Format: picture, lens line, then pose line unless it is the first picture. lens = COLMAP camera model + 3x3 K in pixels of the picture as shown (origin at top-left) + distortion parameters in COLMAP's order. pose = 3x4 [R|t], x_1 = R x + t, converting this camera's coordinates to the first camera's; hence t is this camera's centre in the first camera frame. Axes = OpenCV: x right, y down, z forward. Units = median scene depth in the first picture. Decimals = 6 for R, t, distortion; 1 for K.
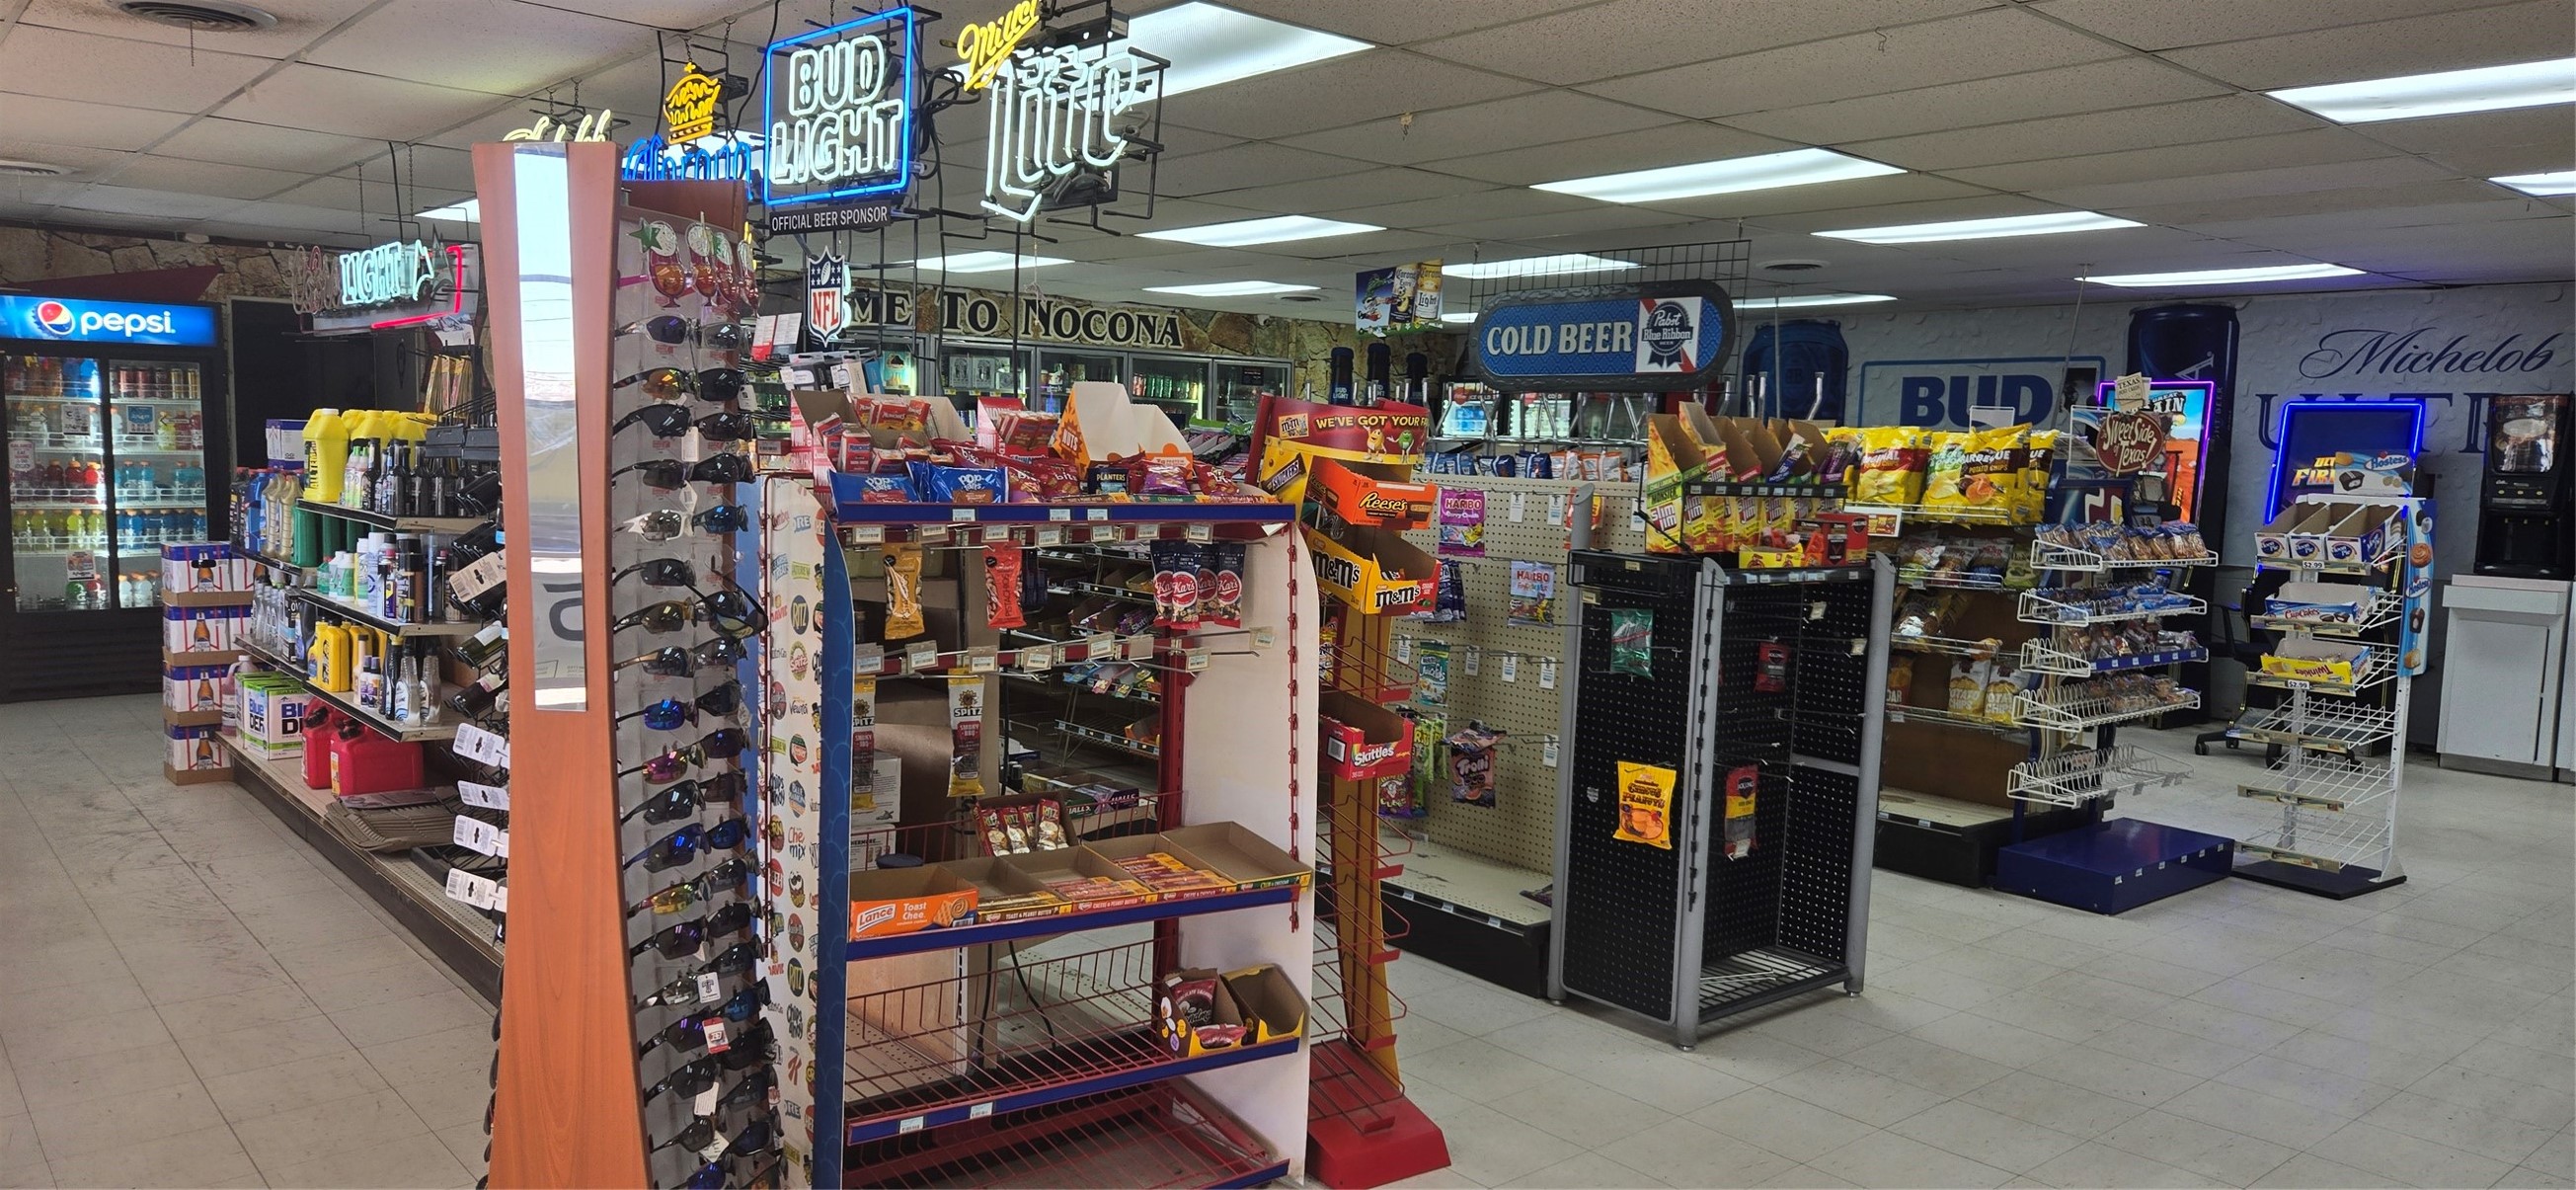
lens RADIAL K [[1732.3, 0, 1289.2], [0, 1732.3, 610.5], [0, 0, 1]] dist [0.082354, -0.071249]
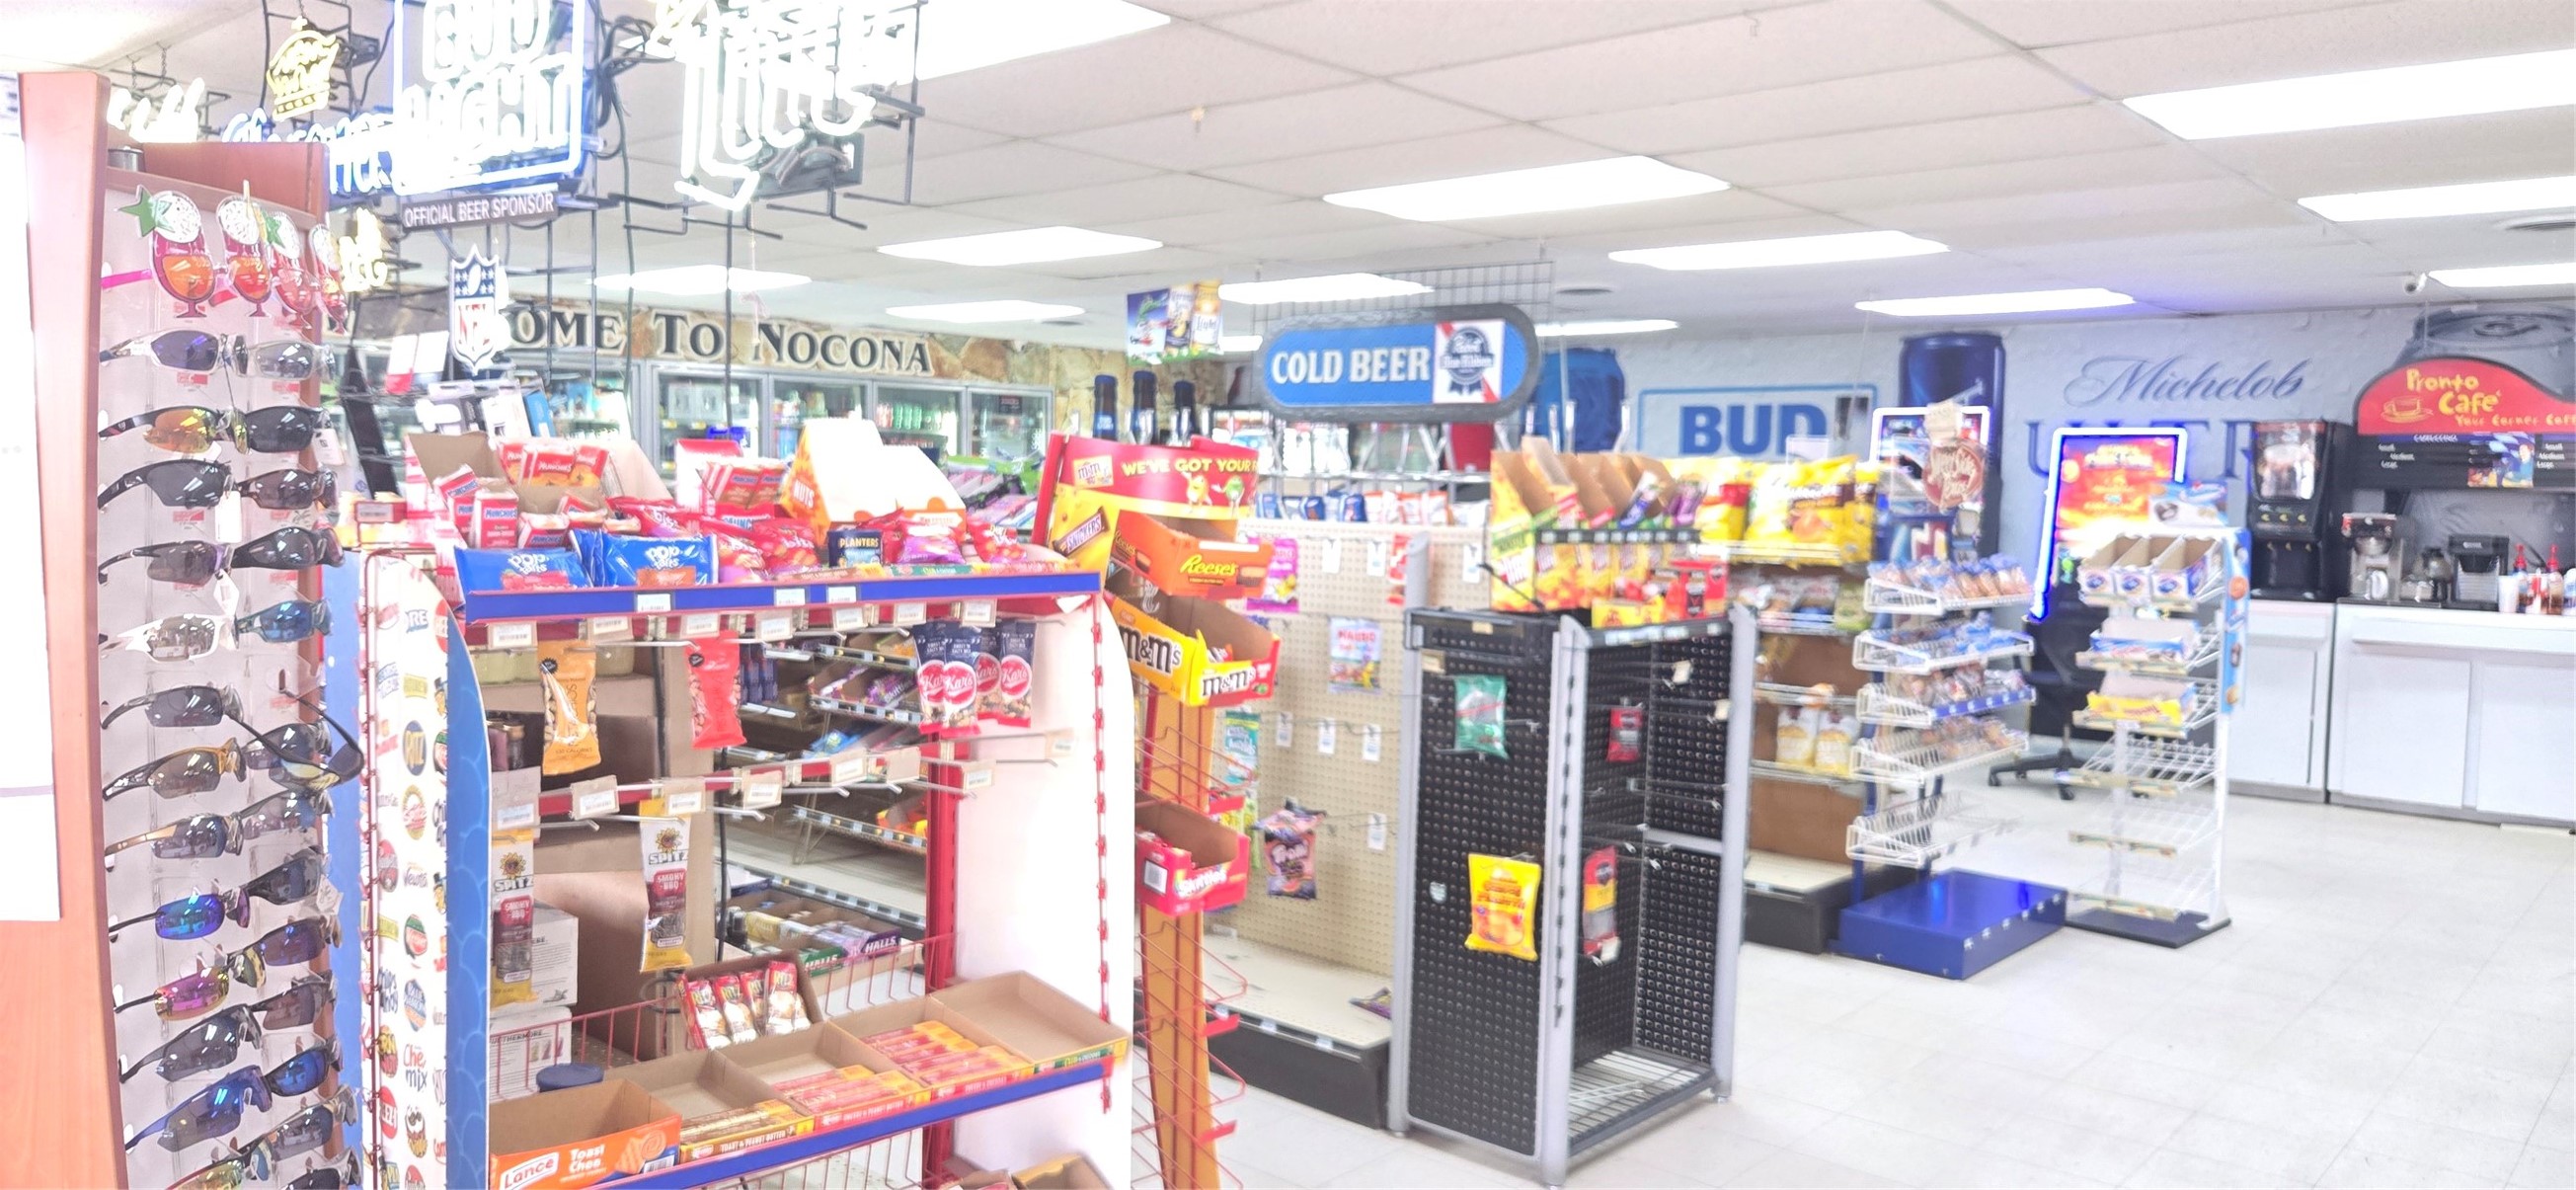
lens RADIAL K [[1732.3, 0, 1294.1], [0, 1732.3, 593.7], [0, 0, 1]] dist [0.082354, -0.071249]
pose [[0.989251, -0.019895, 0.144869, -0.014082], [0.023484, 0.999457, -0.023108, -0.018319], [-0.144330, 0.026261, 0.989181, 0.119358]]
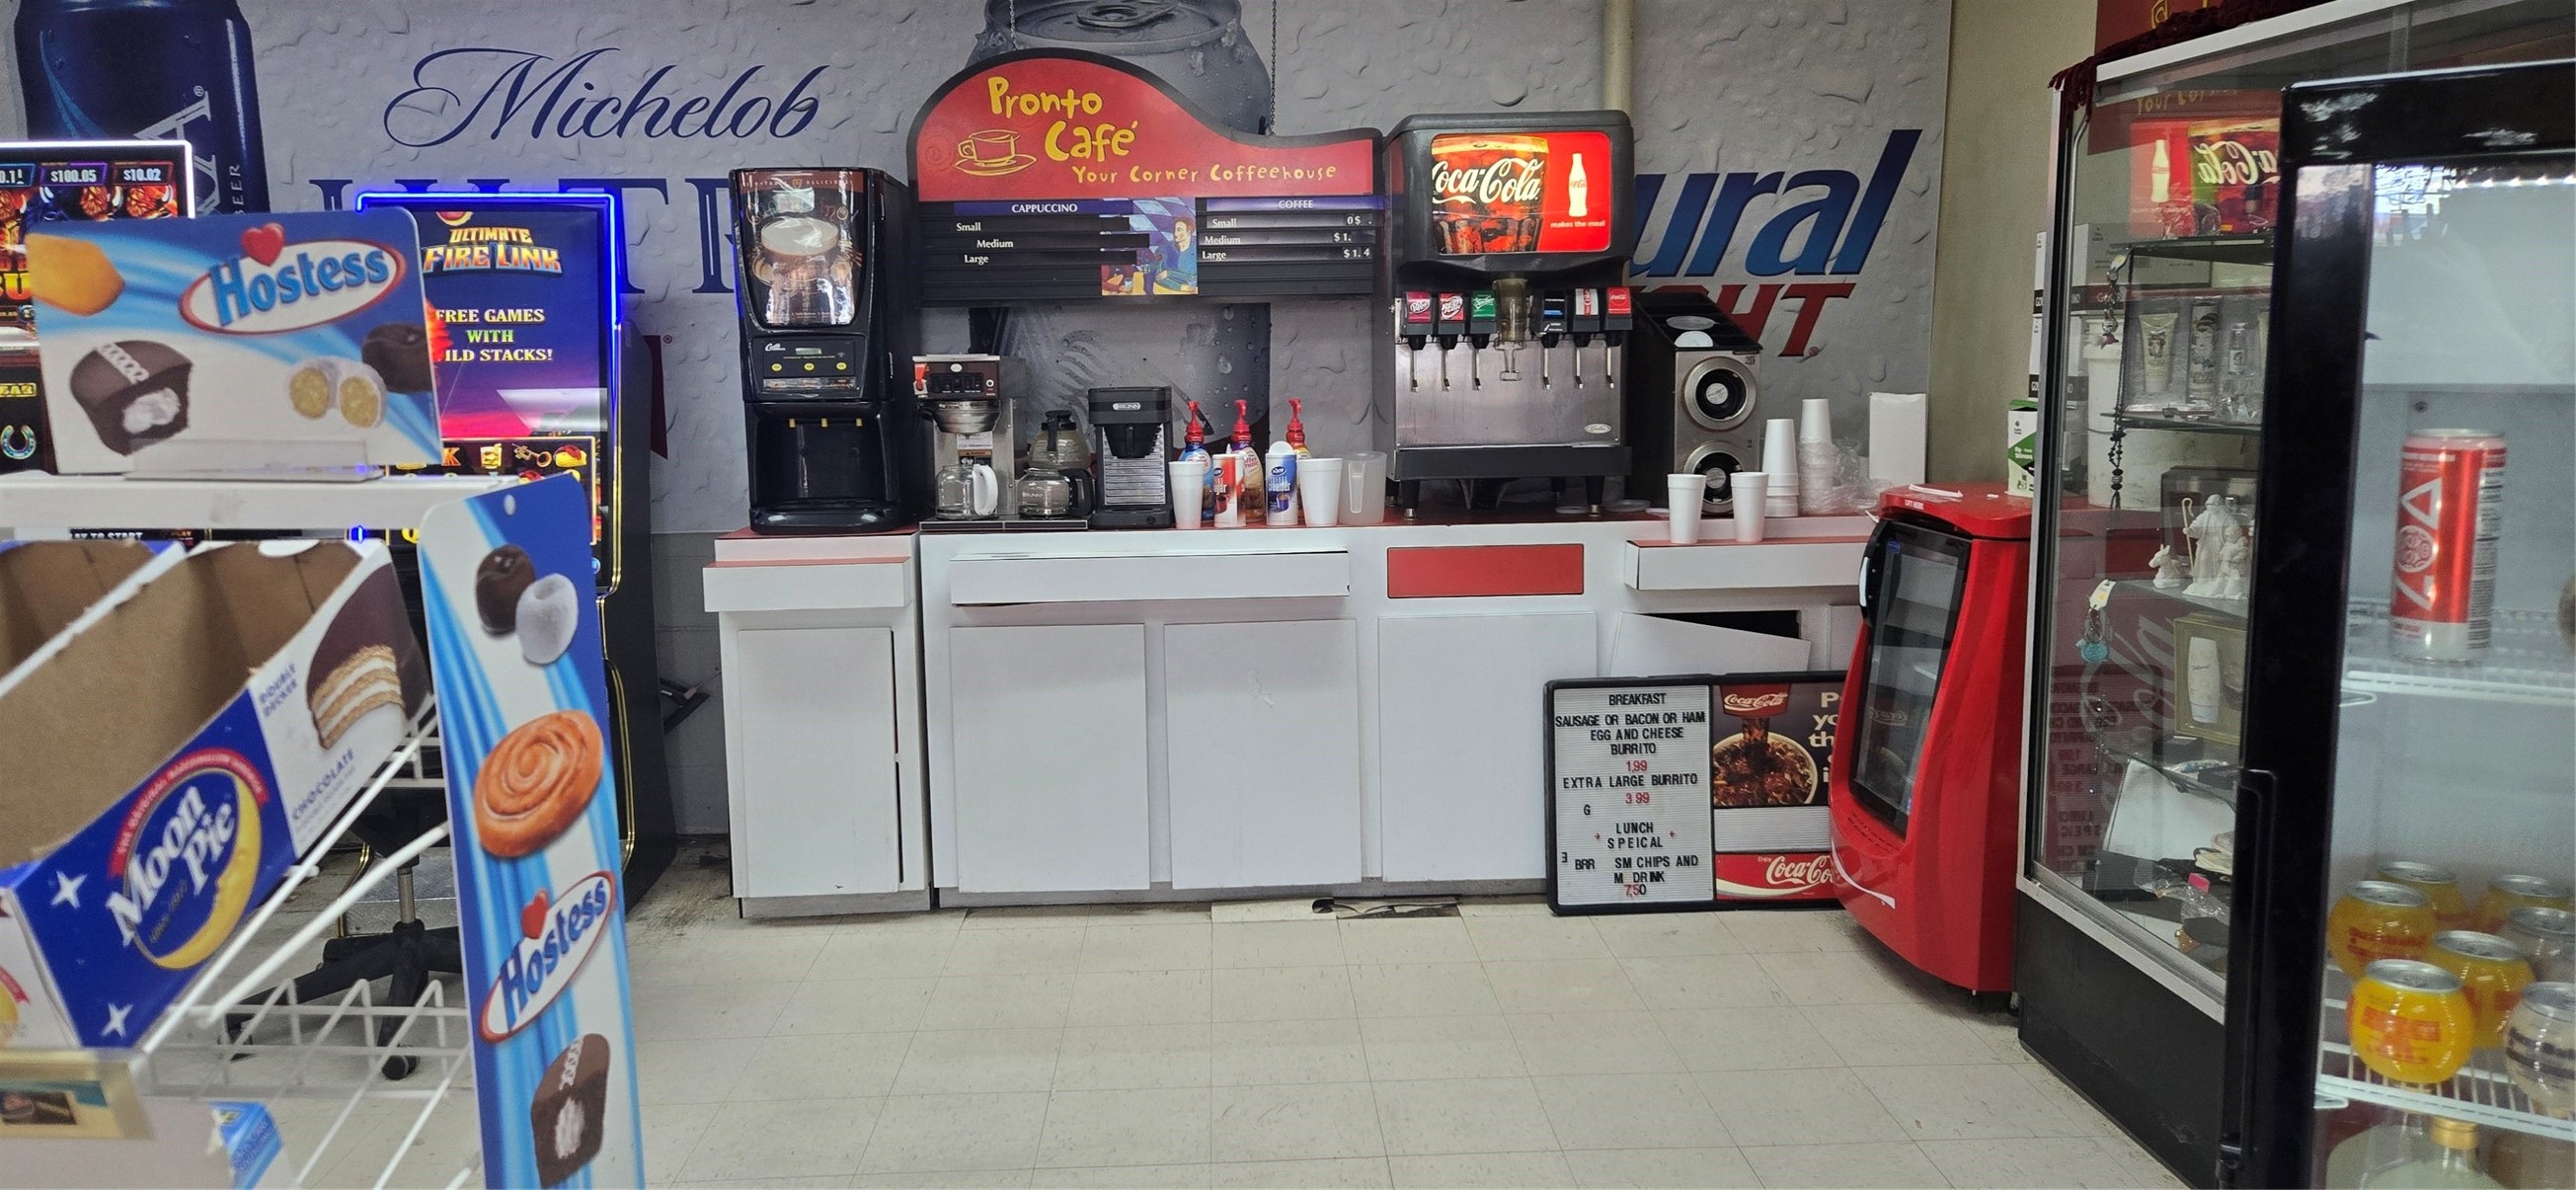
lens RADIAL K [[1732.3, 0, 1266.6], [0, 1732.3, 555.9], [0, 0, 1]] dist [0.082354, -0.071249]
pose [[0.623992, -0.136912, 0.769344, 0.526170], [0.104393, 0.990312, 0.091566, -0.061546], [-0.774427, 0.023178, 0.632239, 0.799249]]
